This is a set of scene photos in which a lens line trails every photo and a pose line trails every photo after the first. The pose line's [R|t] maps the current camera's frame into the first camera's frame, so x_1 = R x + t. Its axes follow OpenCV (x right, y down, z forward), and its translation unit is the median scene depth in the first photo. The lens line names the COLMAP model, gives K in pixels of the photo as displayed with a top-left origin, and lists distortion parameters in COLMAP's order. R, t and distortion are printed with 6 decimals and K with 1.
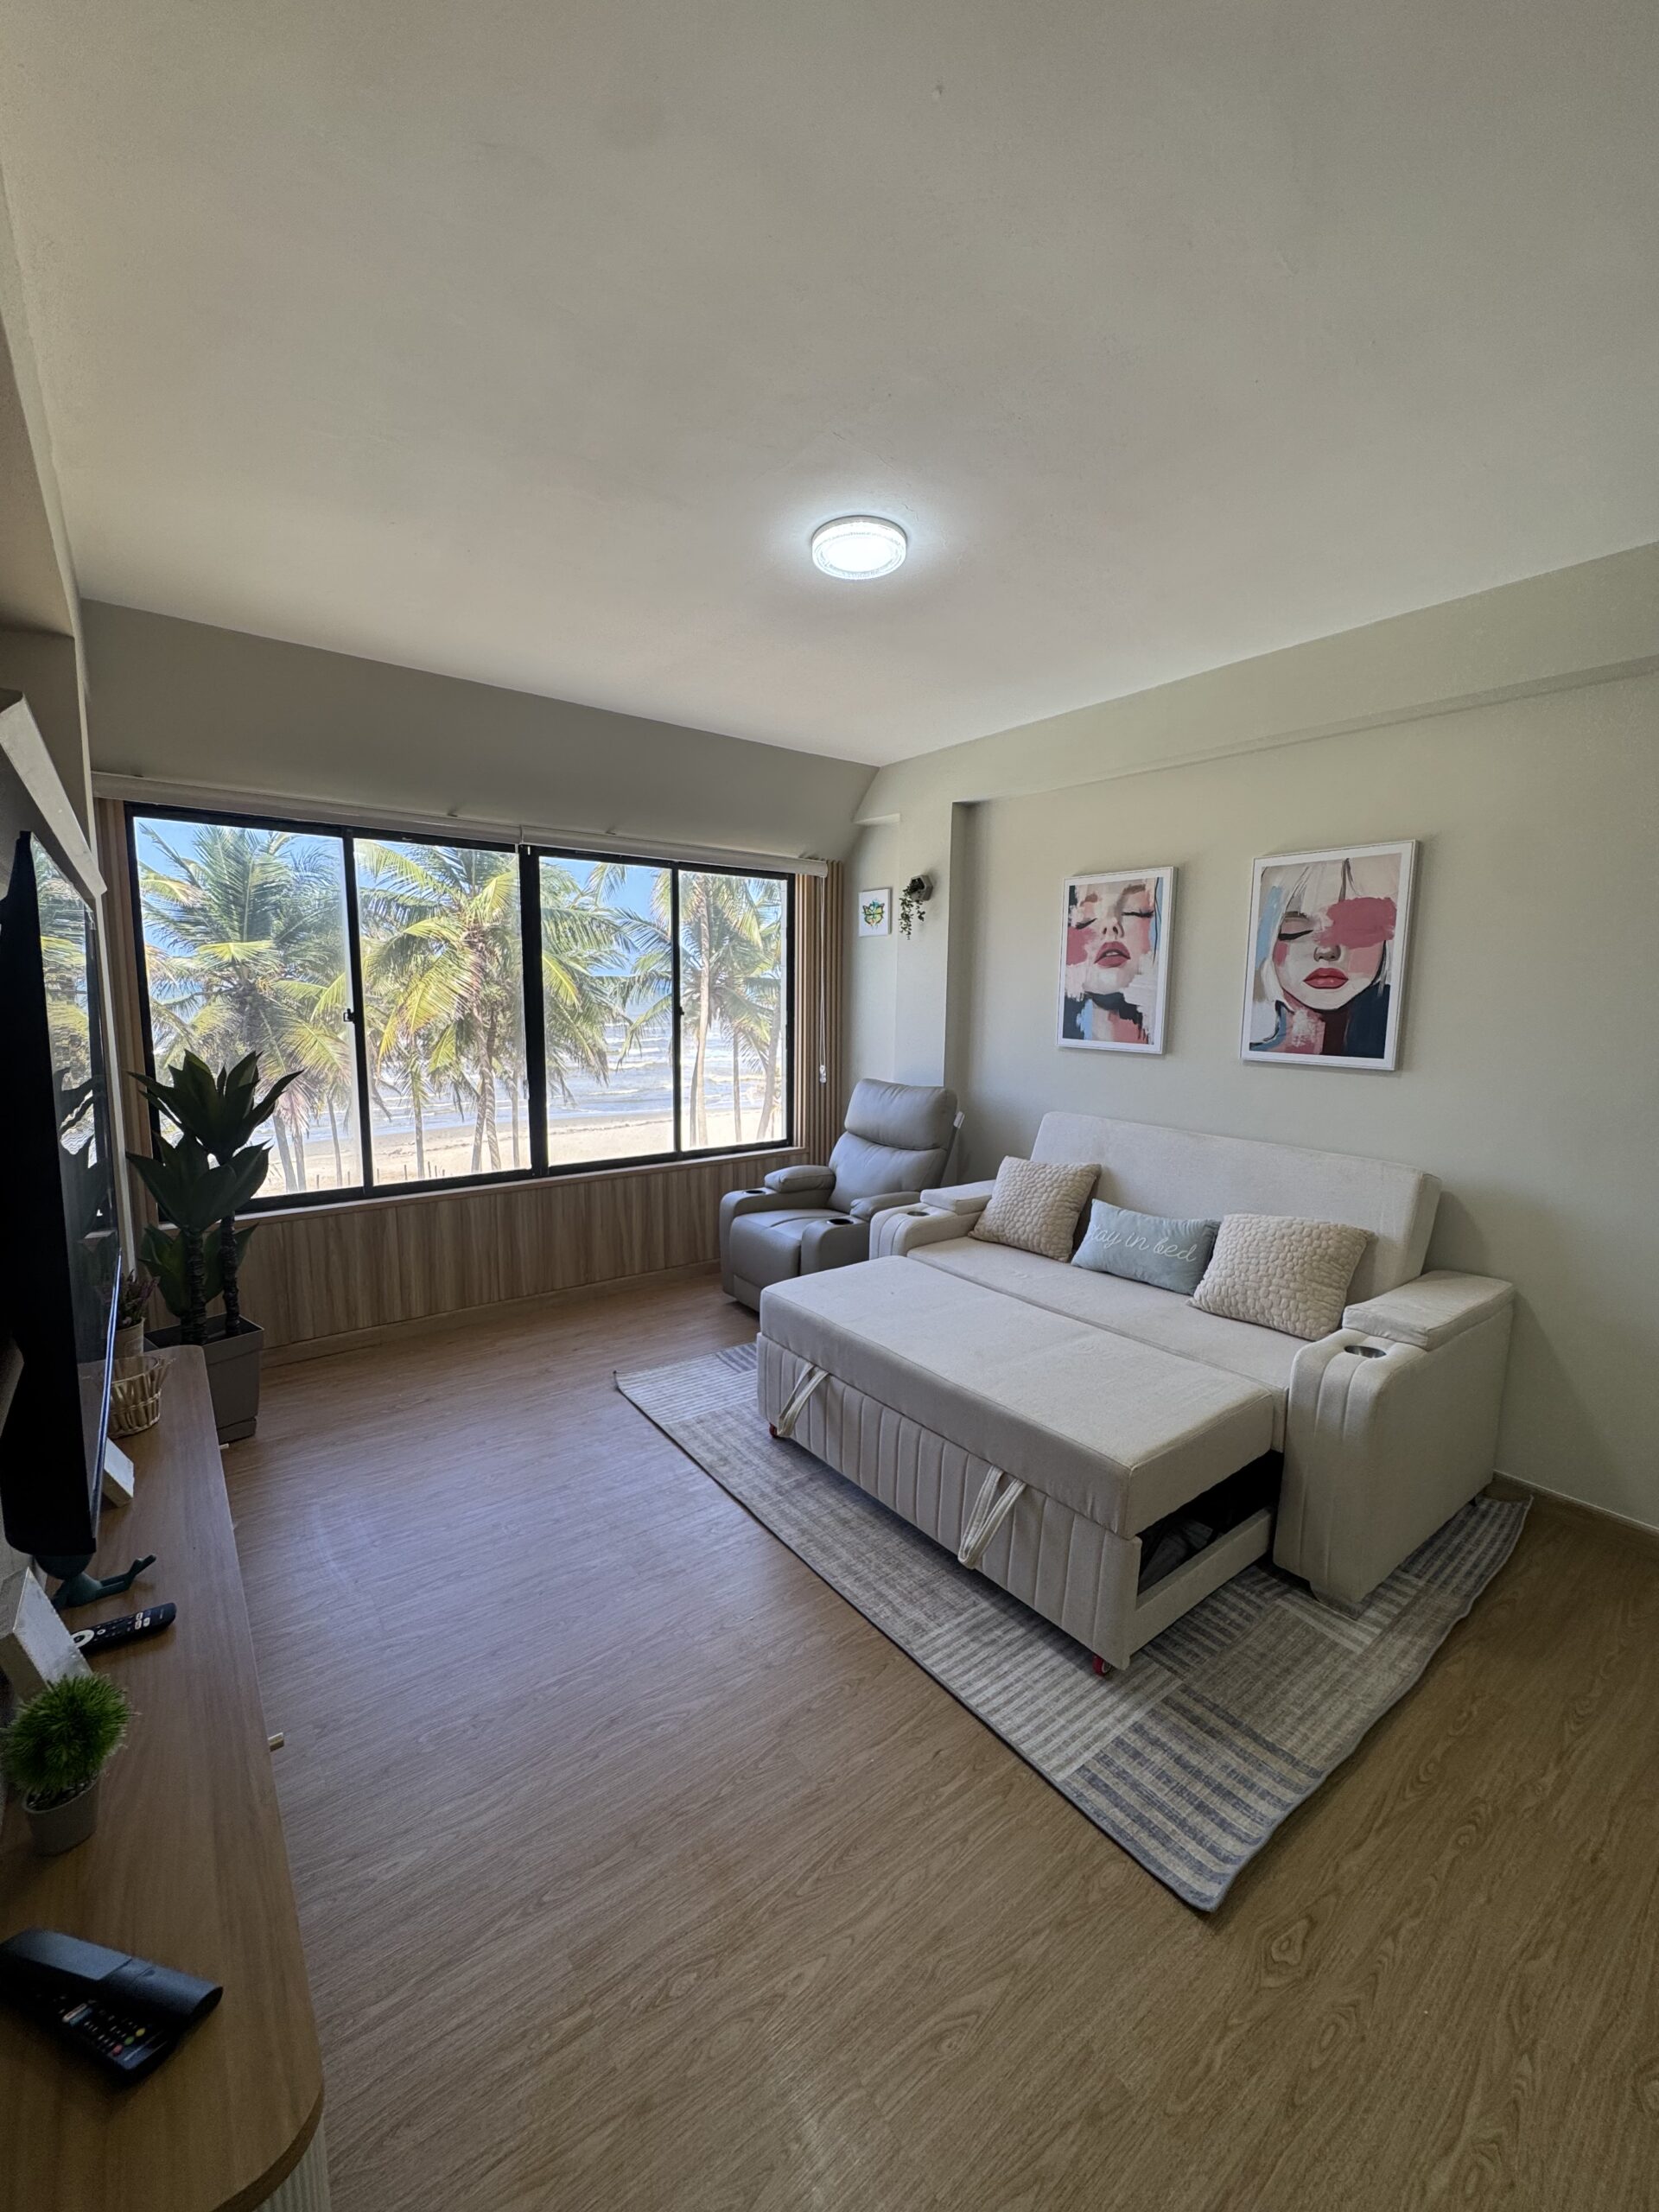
lens RADIAL K [[881.9, 0, 828.2], [0, 881.9, 1105.2], [0, 0, 1]] dist [-0.003009, -0.000708]
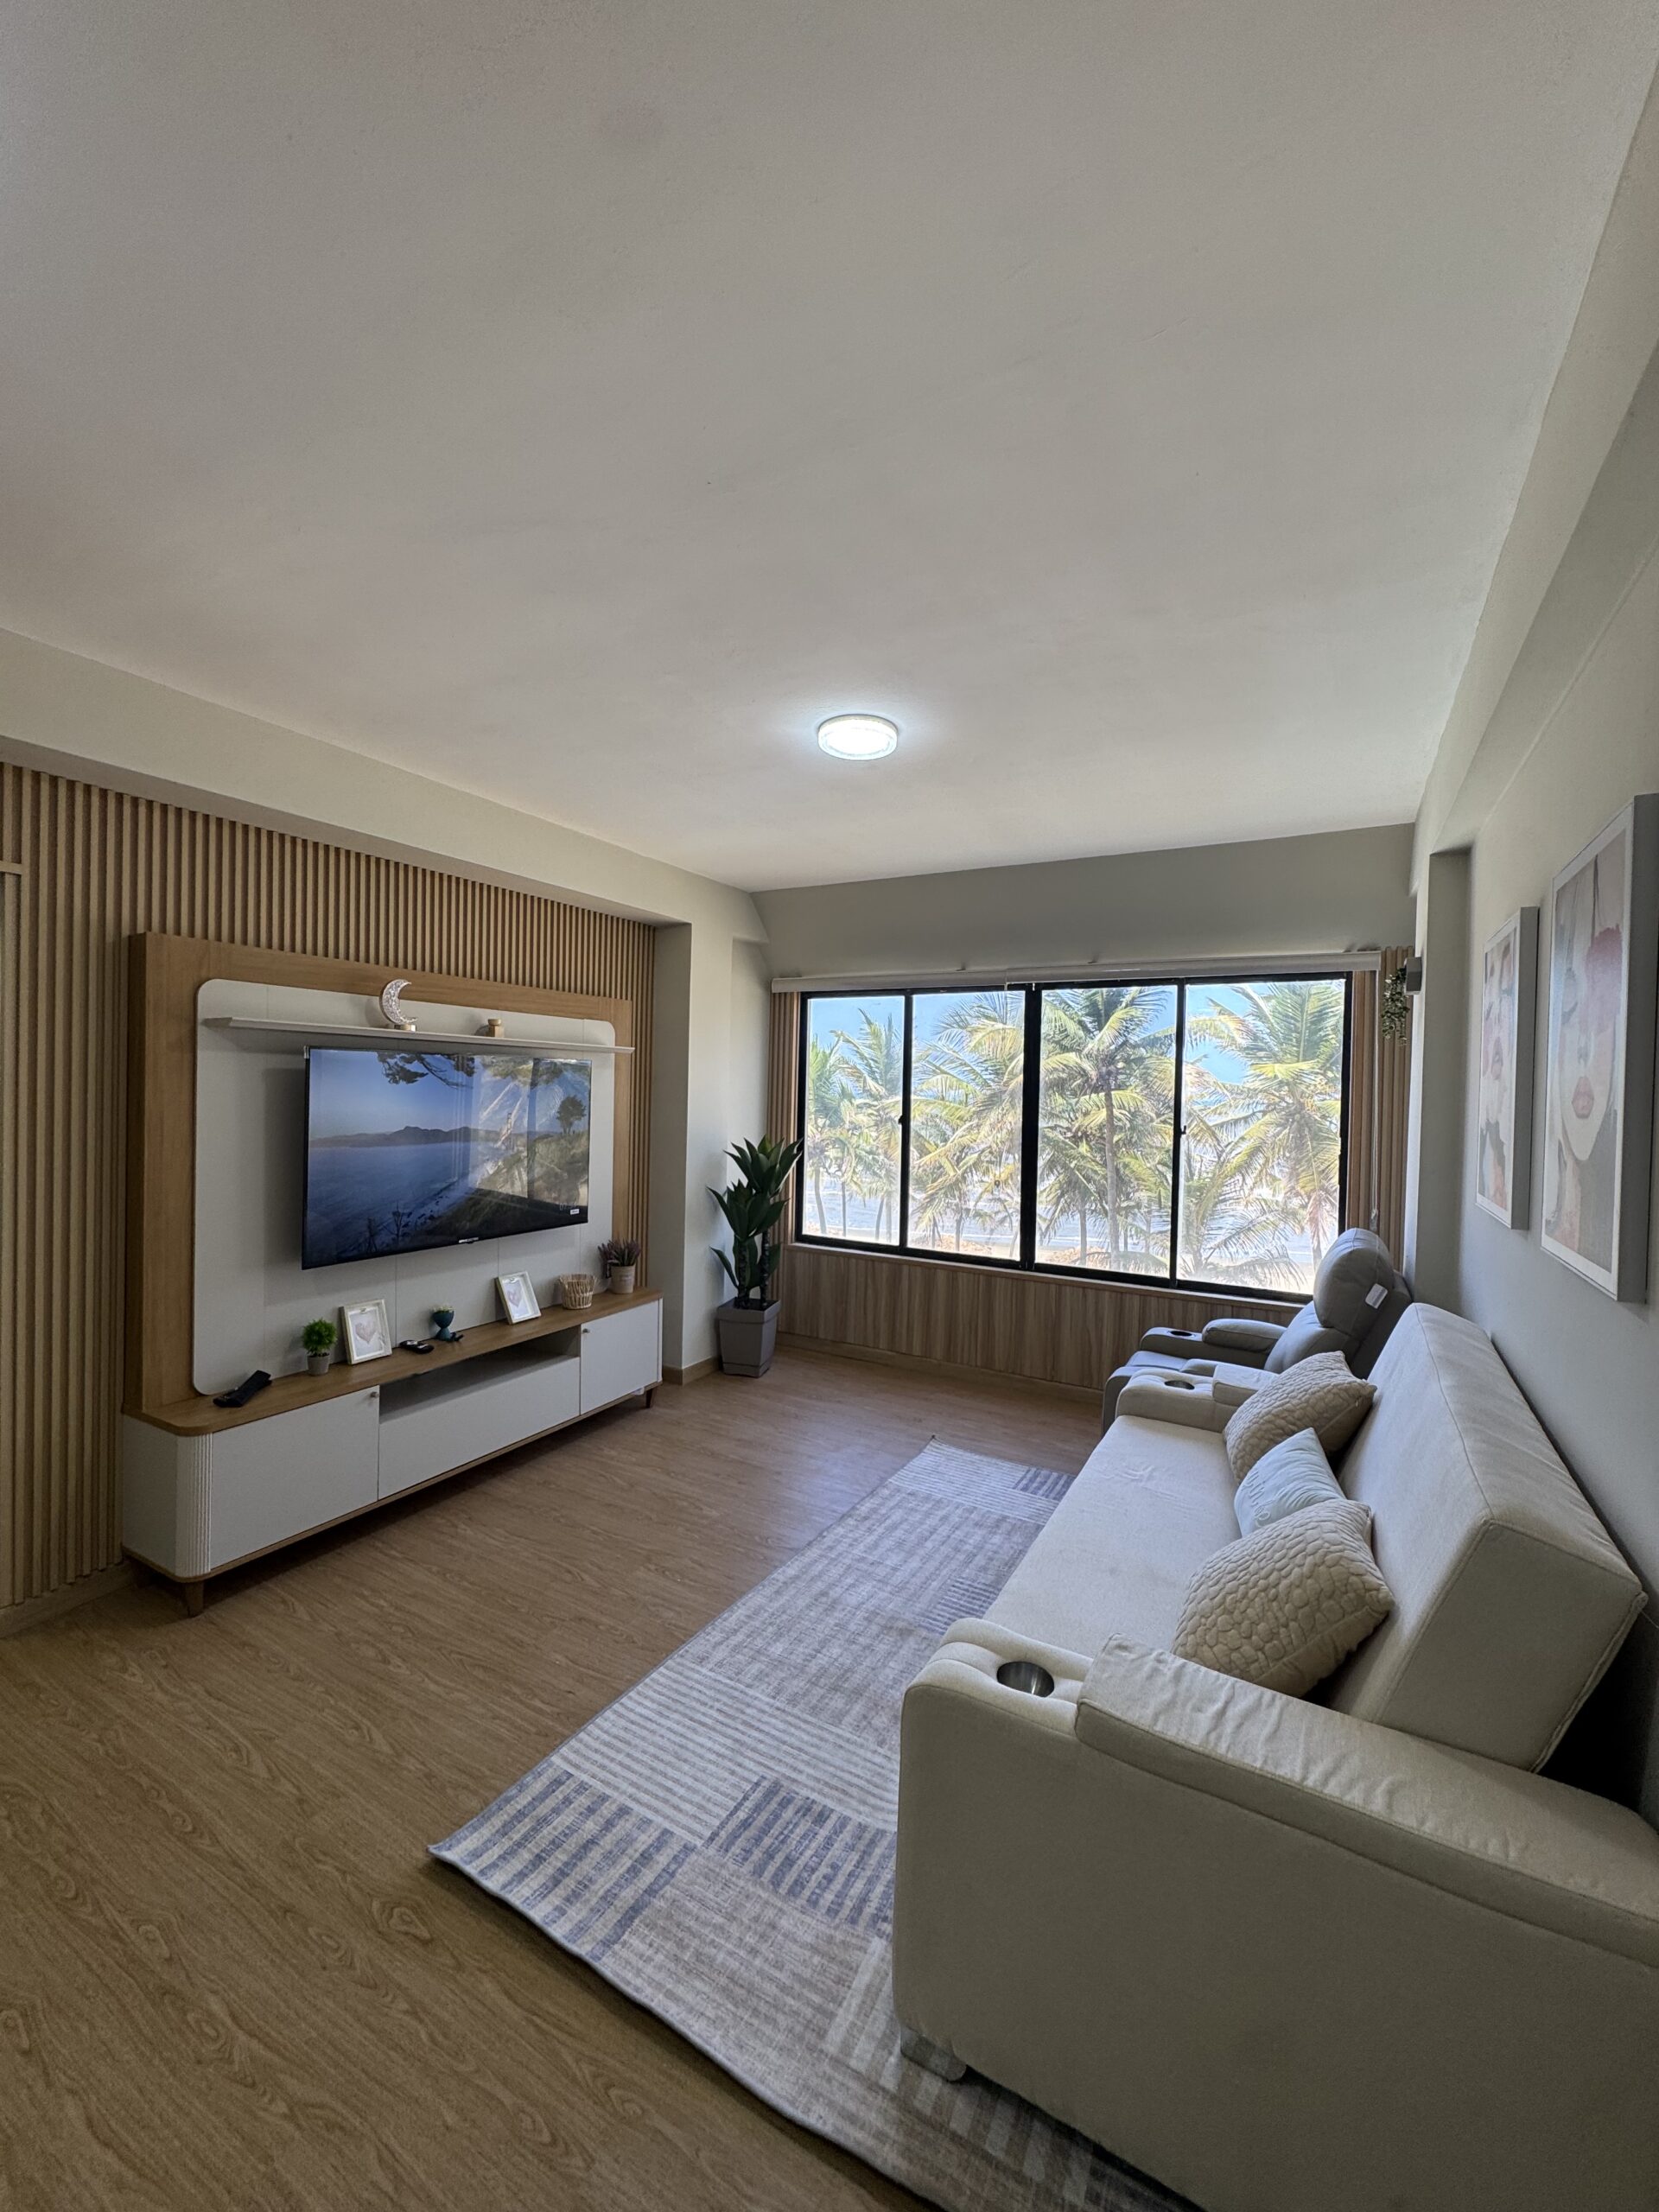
lens RADIAL K [[881.9, 0, 832.1], [0, 881.9, 1102.9], [0, 0, 1]] dist [-0.003009, -0.000708]
pose [[0.392593, 0.011995, -0.919634, 1.113031], [-0.139211, 0.989169, -0.046527, -0.077560], [0.909116, 0.146290, 0.390011, 0.562269]]
